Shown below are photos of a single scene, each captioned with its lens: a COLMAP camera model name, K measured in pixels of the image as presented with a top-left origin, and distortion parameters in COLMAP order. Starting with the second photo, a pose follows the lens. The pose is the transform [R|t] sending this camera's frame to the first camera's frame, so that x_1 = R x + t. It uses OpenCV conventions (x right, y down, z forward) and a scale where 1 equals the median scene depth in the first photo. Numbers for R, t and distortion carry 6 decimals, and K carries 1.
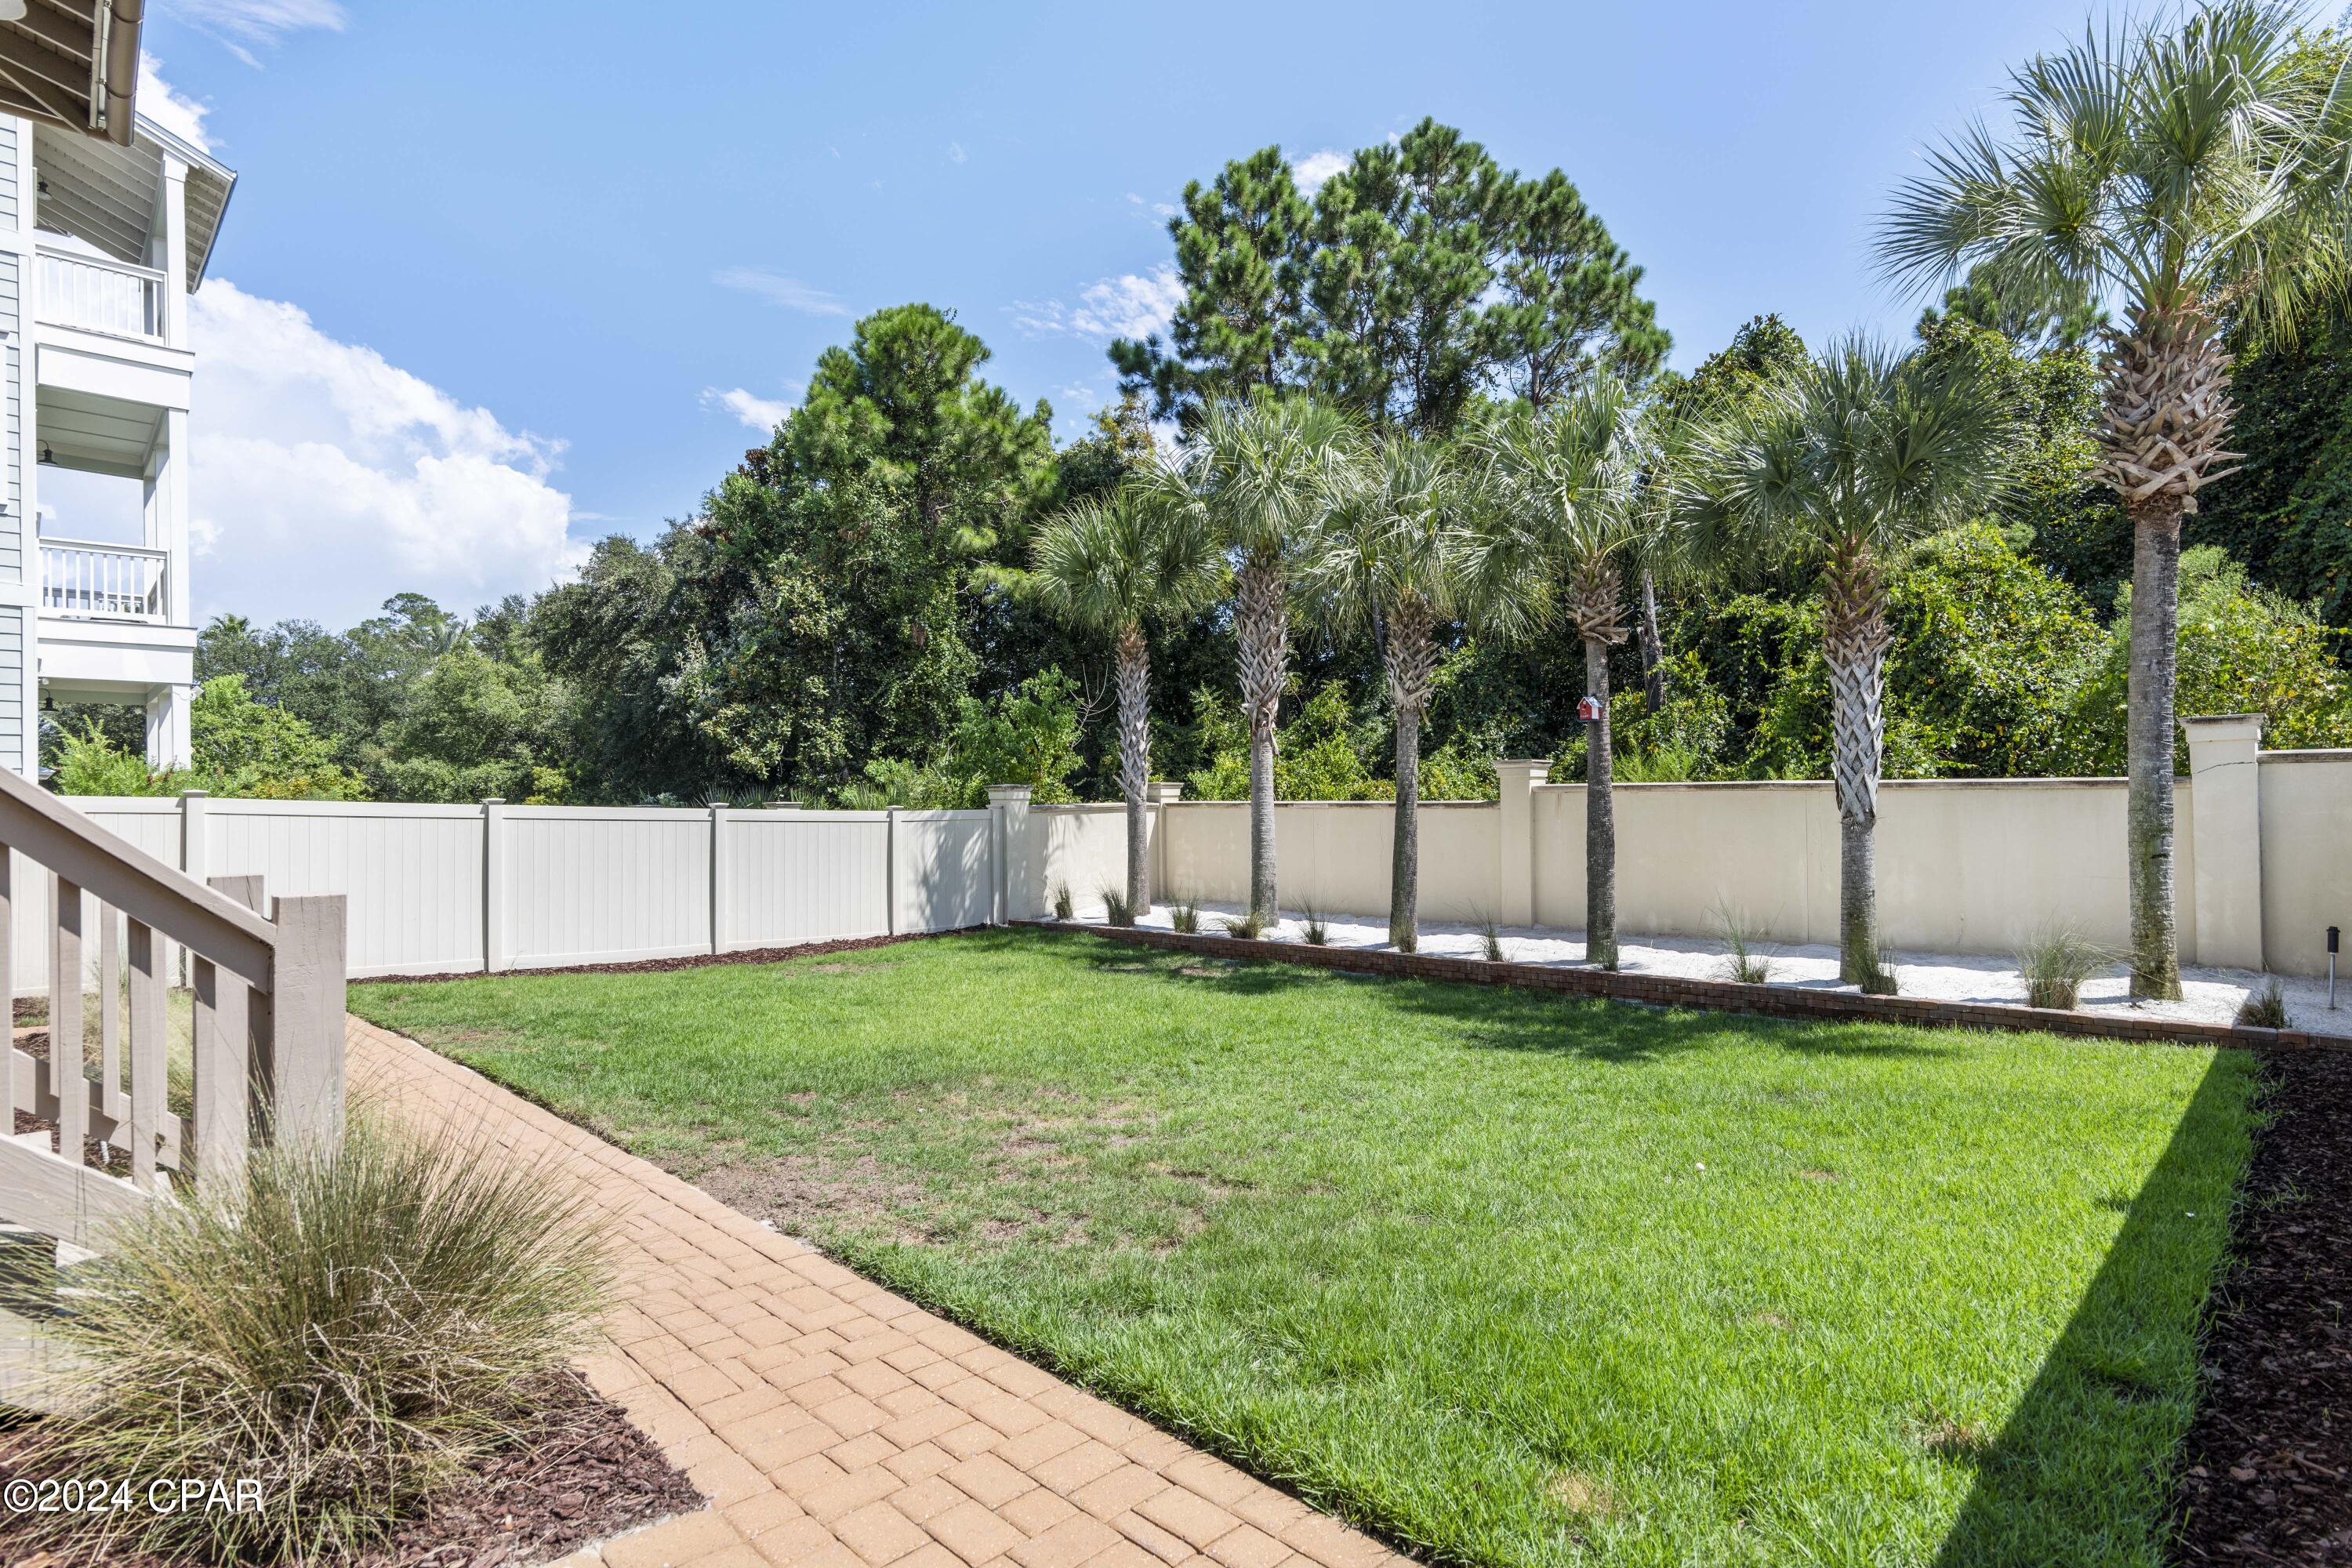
lens RADIAL K [[1154.1, 0, 1172.9], [0, 1154.1, 787.1], [0, 0, 1]] dist [0.000419, -0.000859]
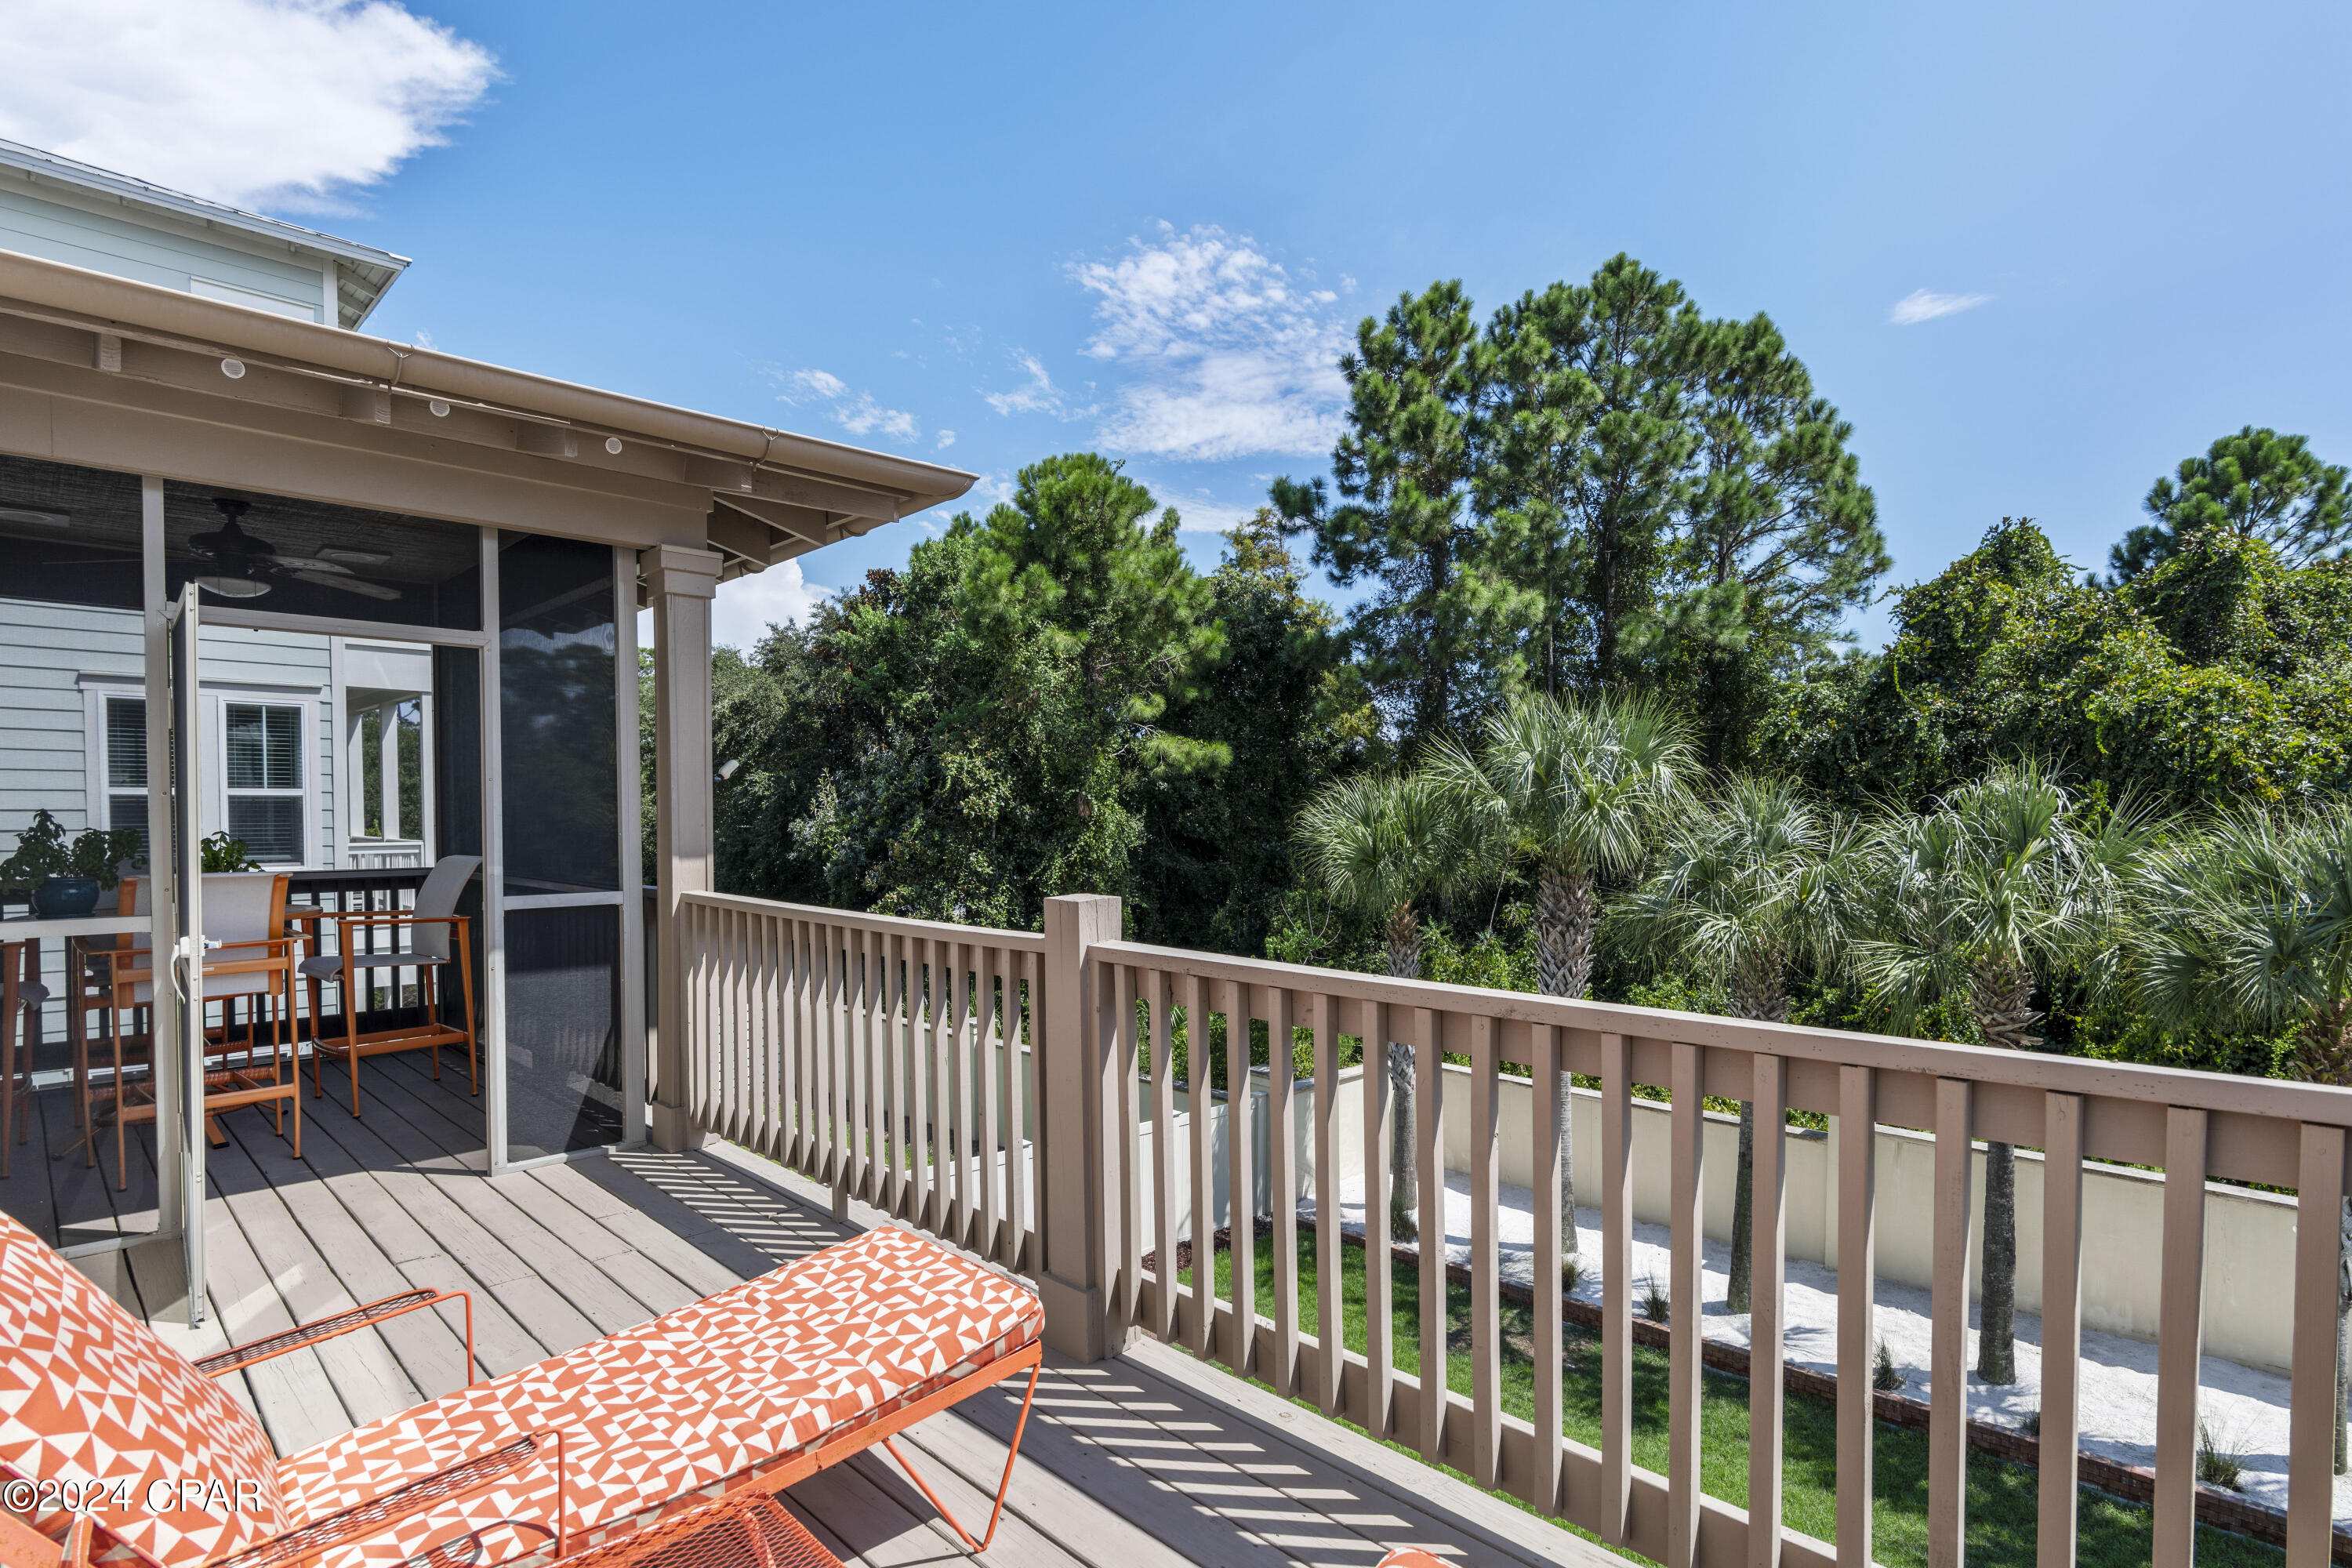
lens RADIAL K [[1201.5, 0, 1199.4], [0, 1201.5, 842.8], [0, 0, 1]] dist [0.007630, -0.001301]
pose [[0.999861, 0.016553, -0.002084, -0.118622], [-0.016499, 0.999582, 0.023758, -0.123722], [0.002476, -0.023720, 0.999716, 0.006064]]
